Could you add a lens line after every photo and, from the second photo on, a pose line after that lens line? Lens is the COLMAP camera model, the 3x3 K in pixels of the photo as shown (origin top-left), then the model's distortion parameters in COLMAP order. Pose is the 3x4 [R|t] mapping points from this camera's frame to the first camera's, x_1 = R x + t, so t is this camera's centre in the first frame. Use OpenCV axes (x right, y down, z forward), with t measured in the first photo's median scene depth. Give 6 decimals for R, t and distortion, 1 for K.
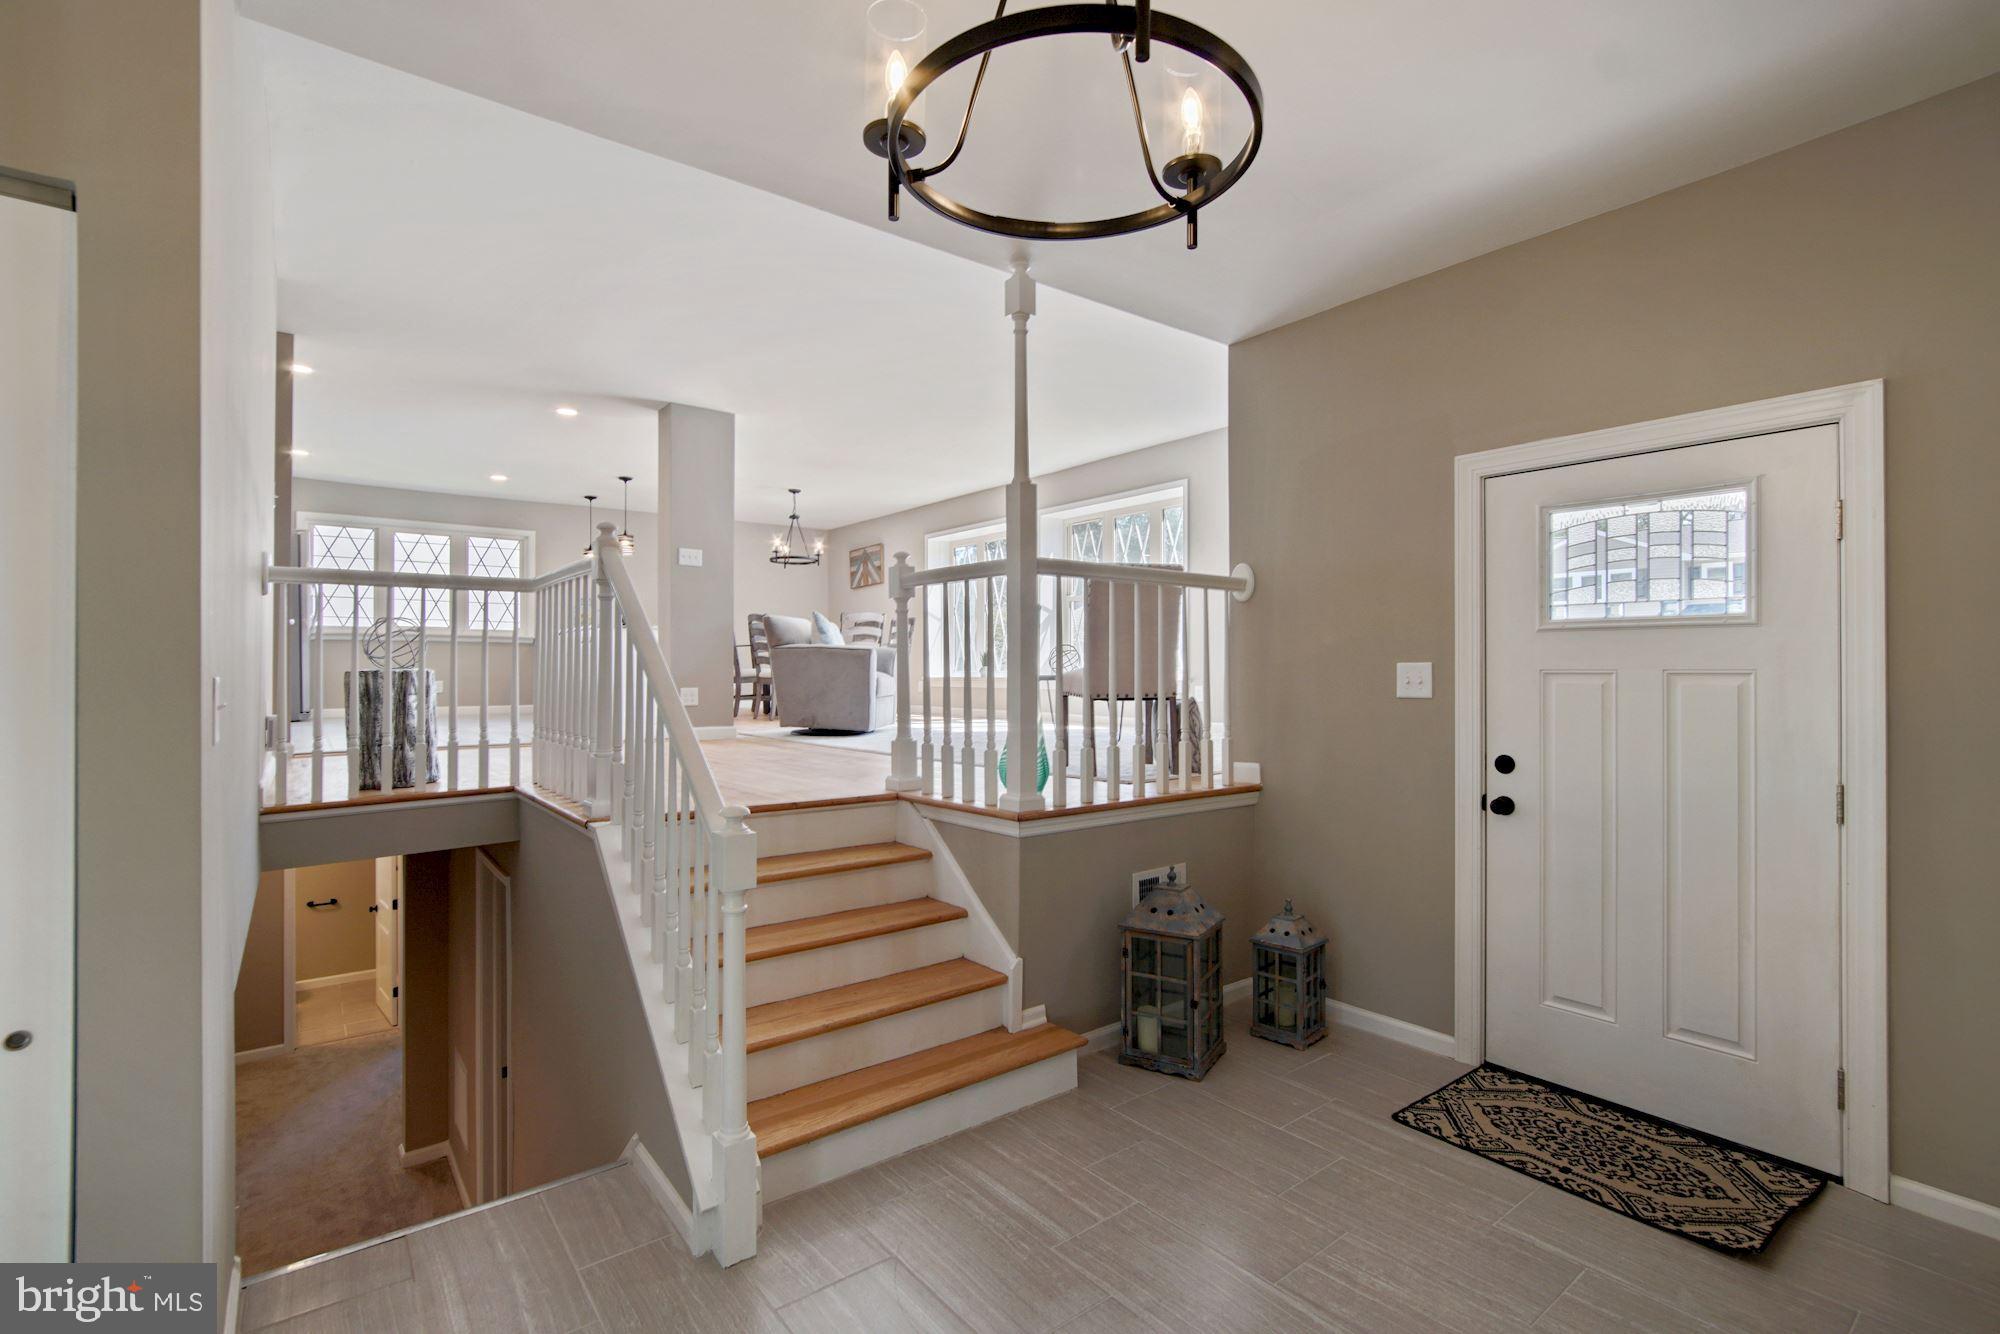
lens RADIAL K [[892.2, 0, 977.6], [0, 892.2, 670.4], [0, 0, 1]] dist [-0.013073, 0.004414]
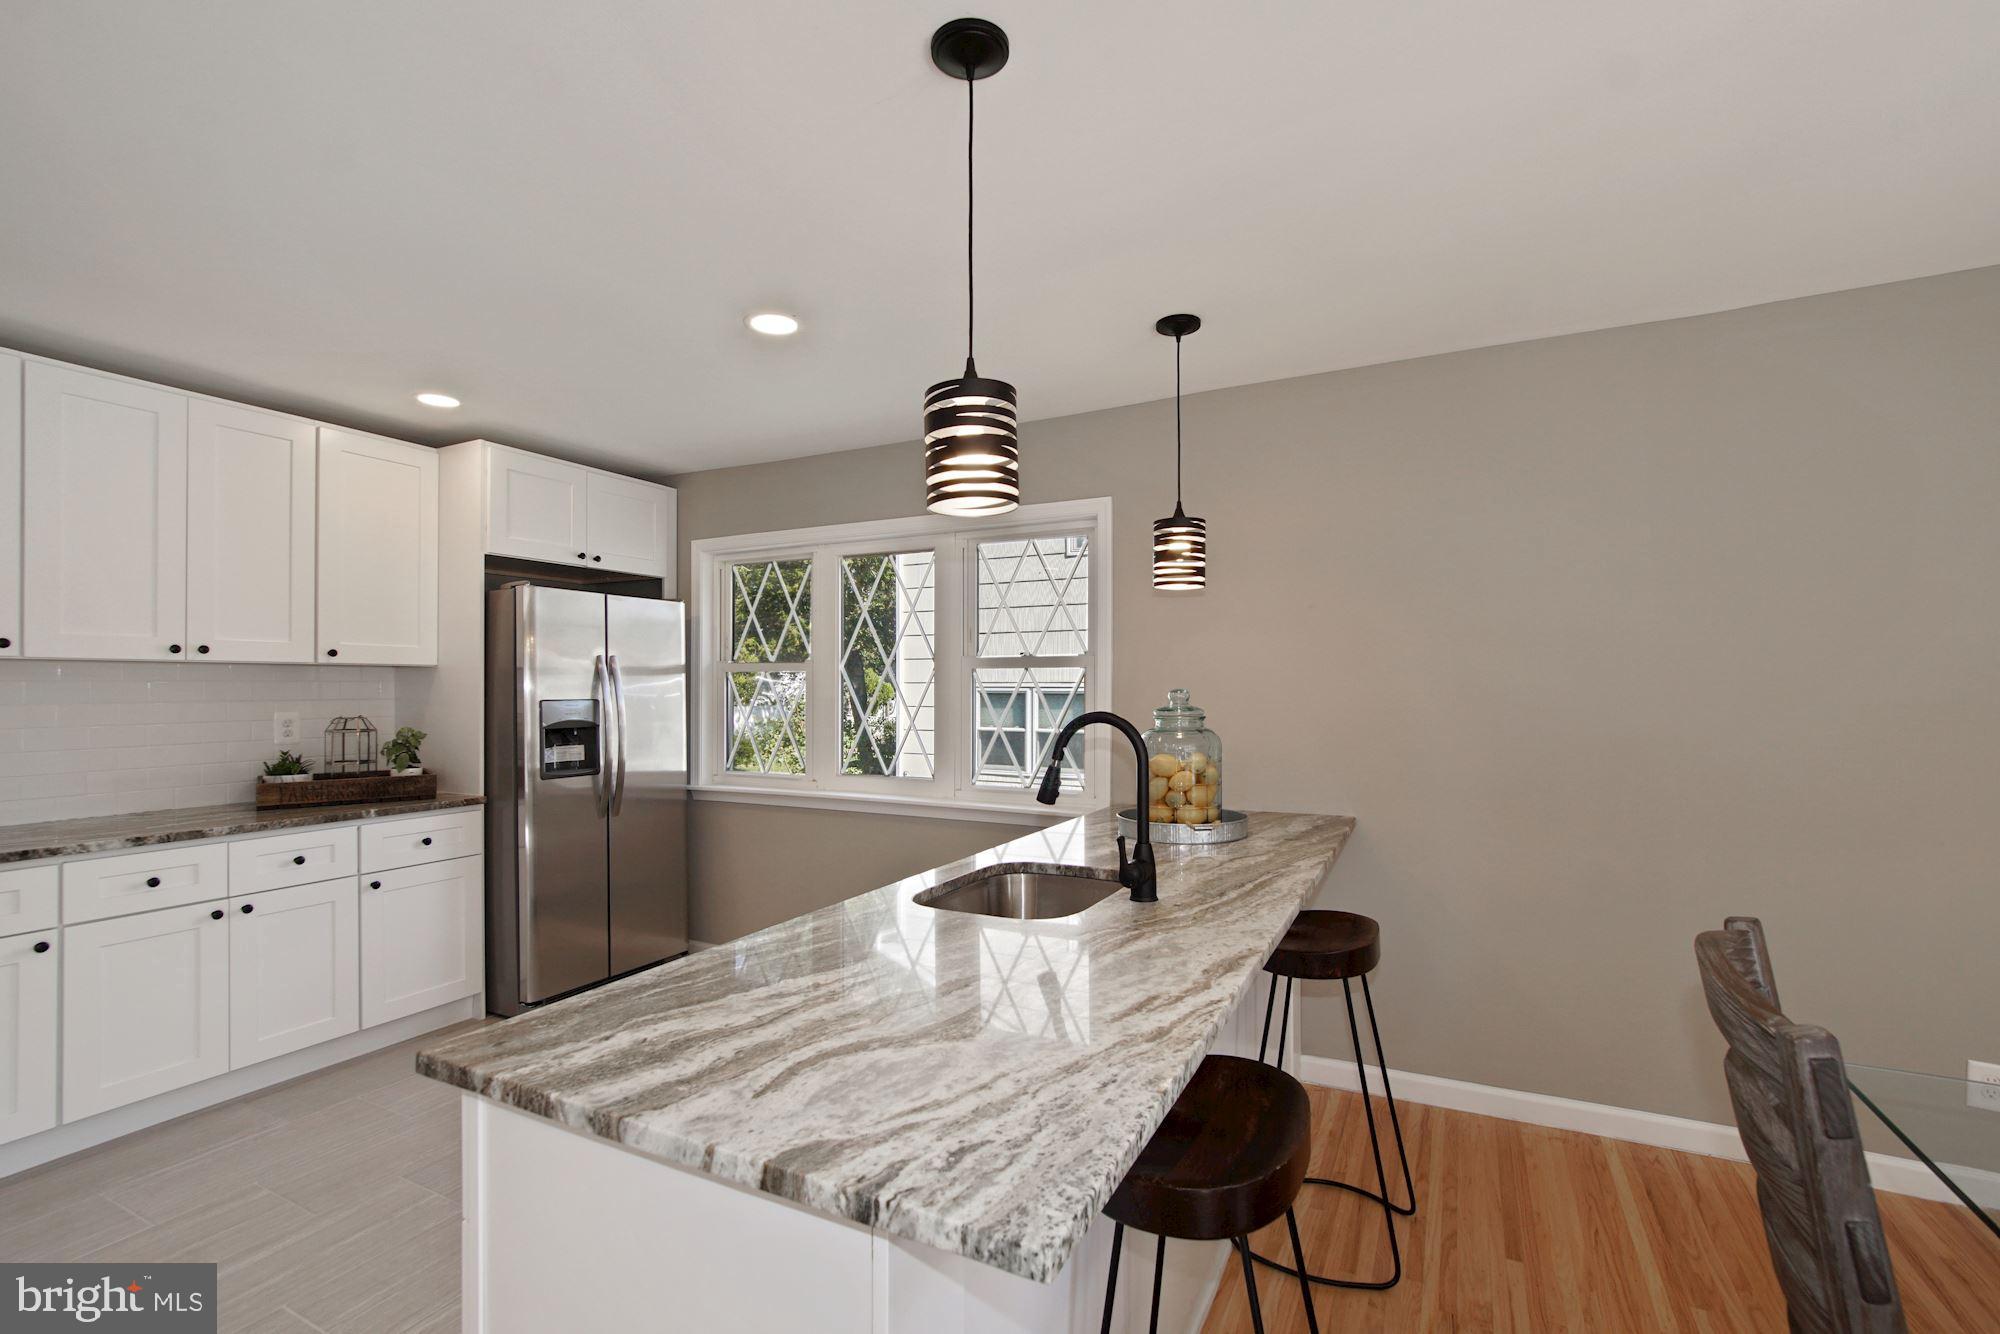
lens RADIAL K [[892.2, 0, 991.8], [0, 892.2, 683.5], [0, 0, 1]] dist [-0.013073, 0.004414]
pose [[0.422256, -0.006347, -0.906455, -0.229440], [0.001734, 0.999979, -0.006194, -0.091112], [0.906475, 0.001044, 0.422258, 0.877633]]
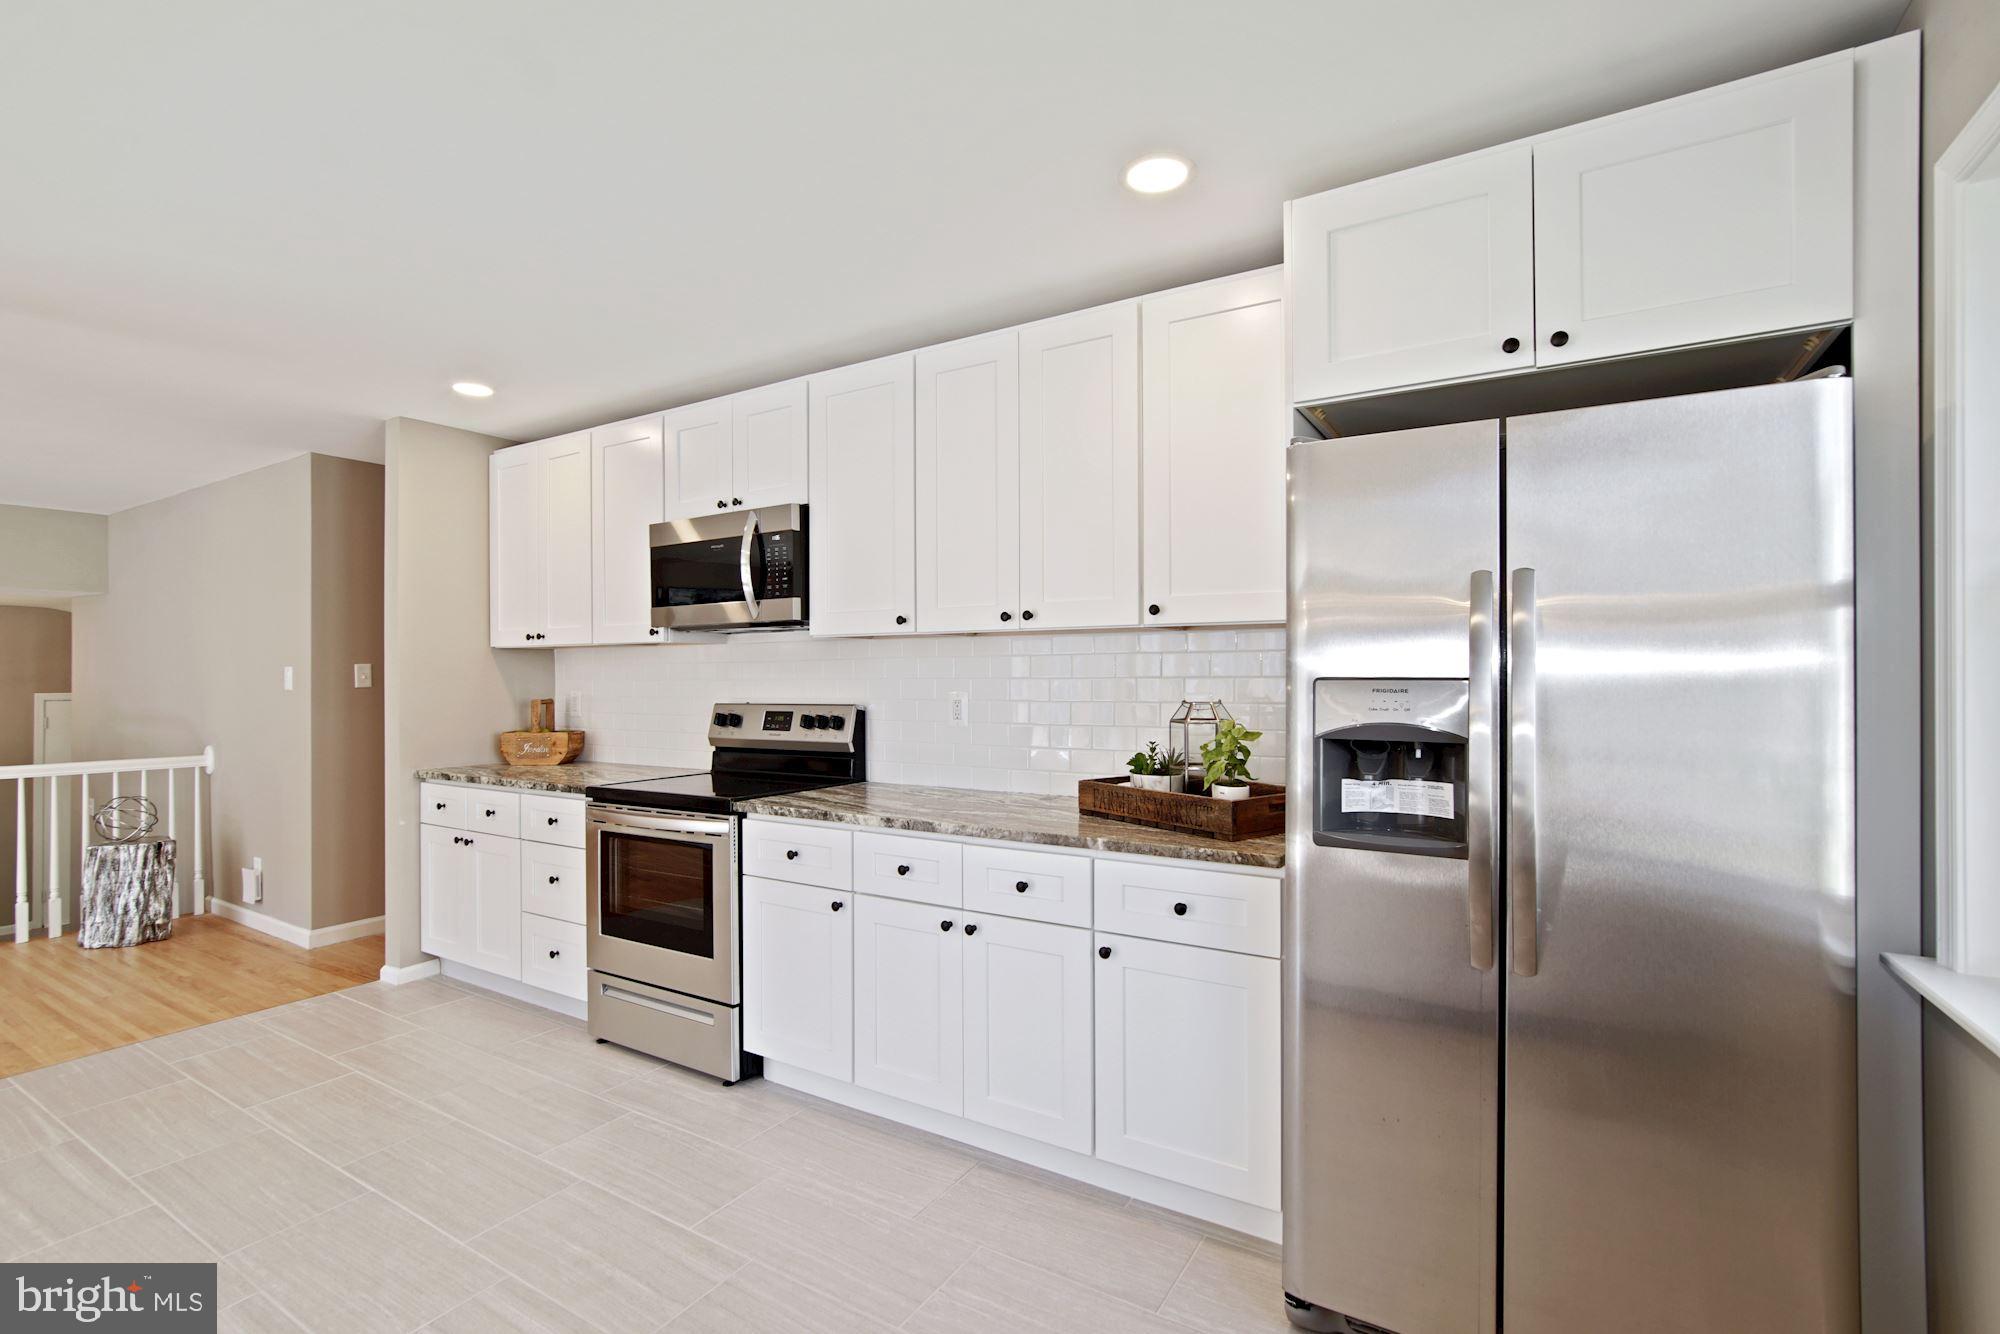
lens RADIAL K [[892.2, 0, 1015.4], [0, 892.2, 677.2], [0, 0, 1]] dist [-0.013073, 0.004414]
pose [[-0.928873, -0.003728, -0.370379, -0.524033], [-0.003213, 0.999993, -0.002009, -0.086302], [0.370384, -0.000676, -0.928878, 1.006909]]
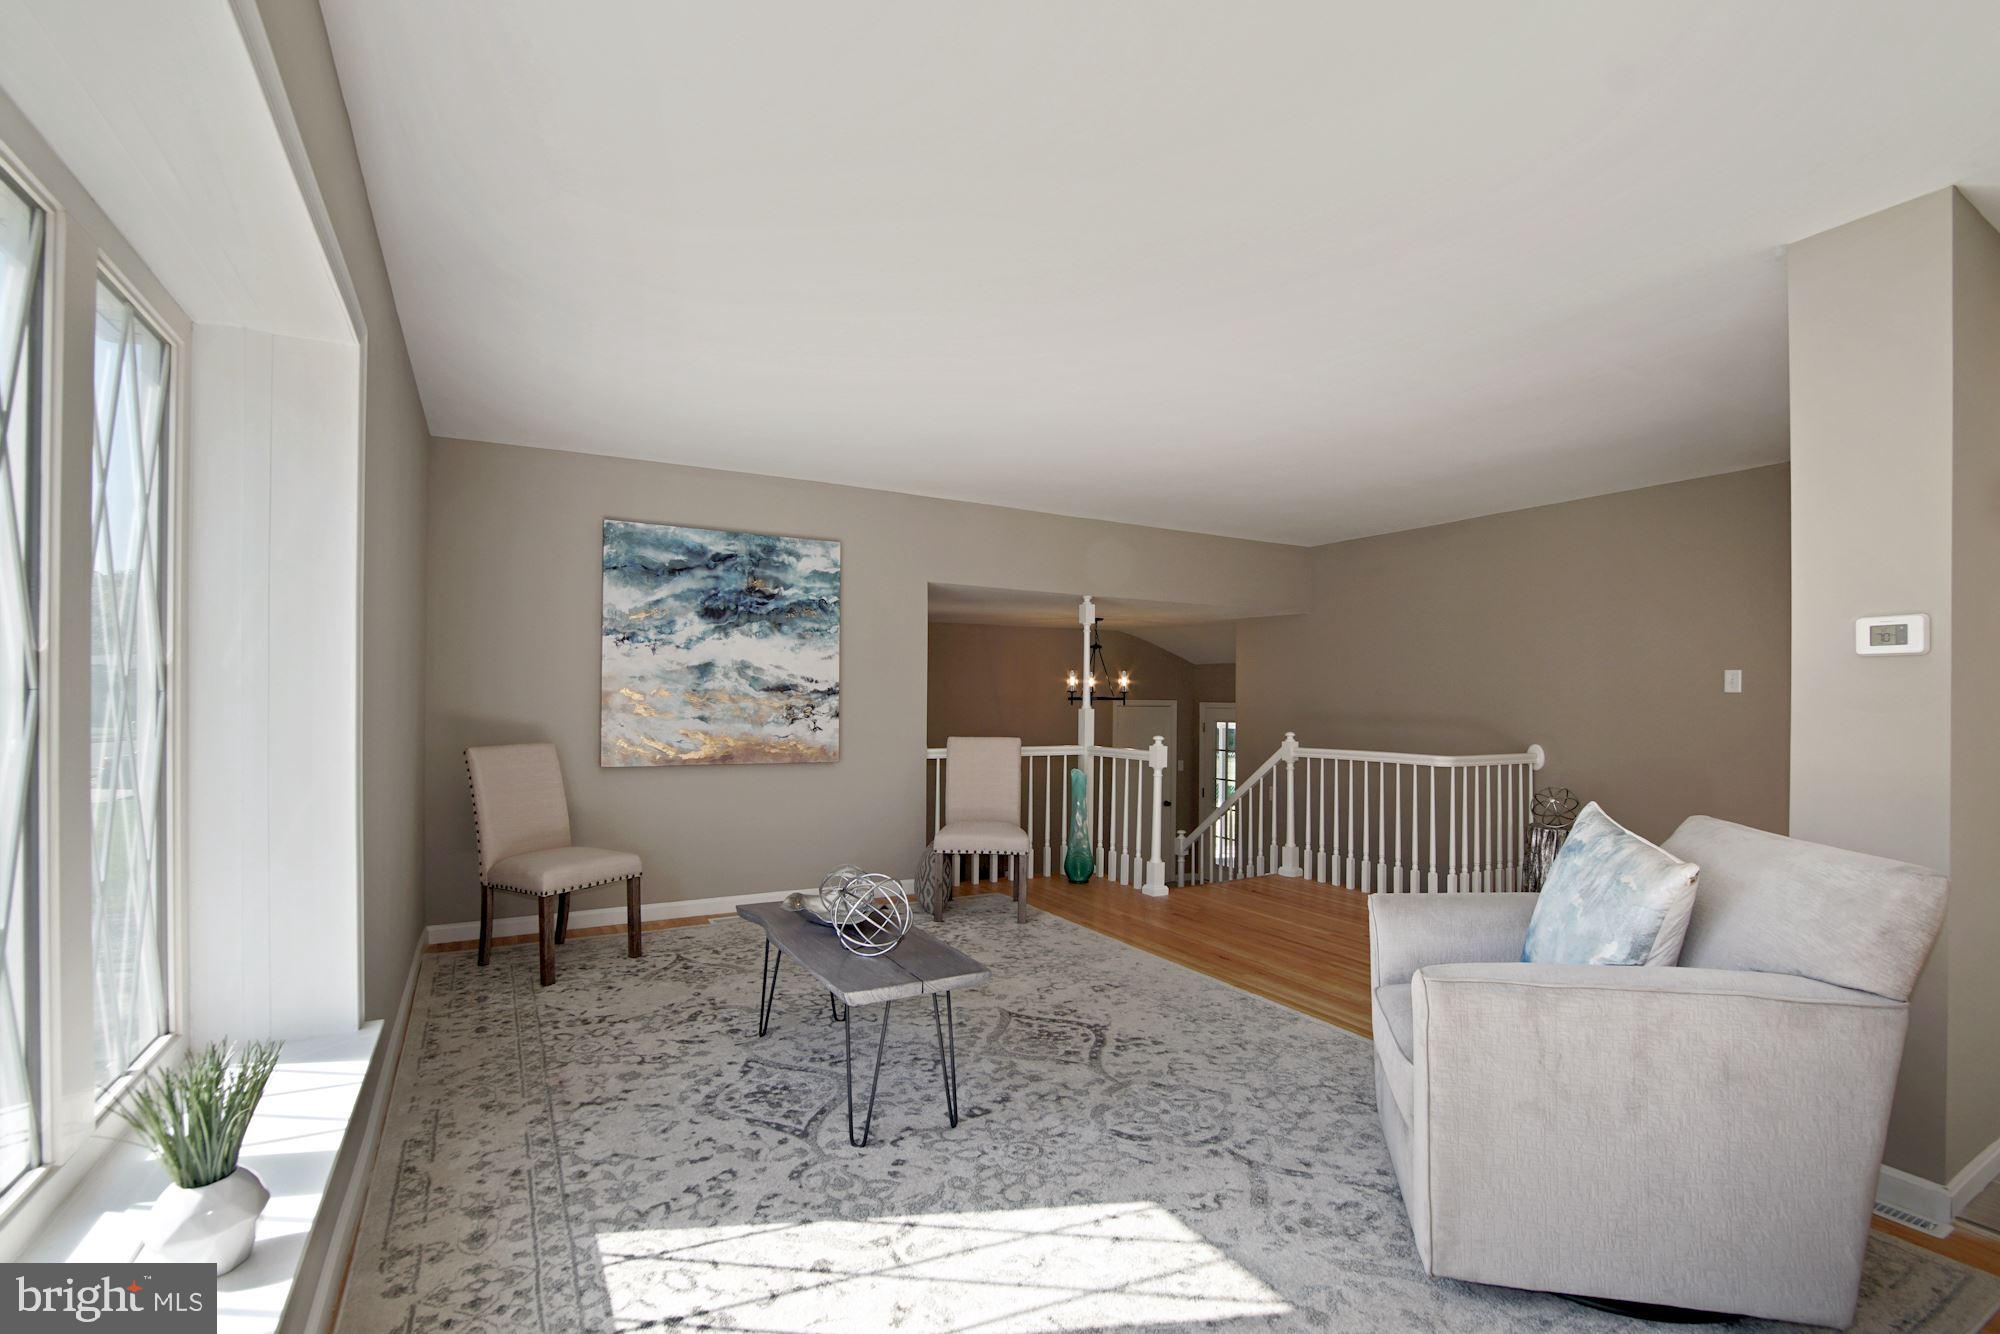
lens RADIAL K [[892.2, 0, 999.3], [0, 892.2, 693.6], [0, 0, 1]] dist [-0.013073, 0.004414]
pose [[-0.990510, -0.010765, 0.137021, -0.008324], [-0.011332, 0.999930, -0.003358, -0.072660], [-0.136976, -0.004879, -0.990562, 0.966859]]
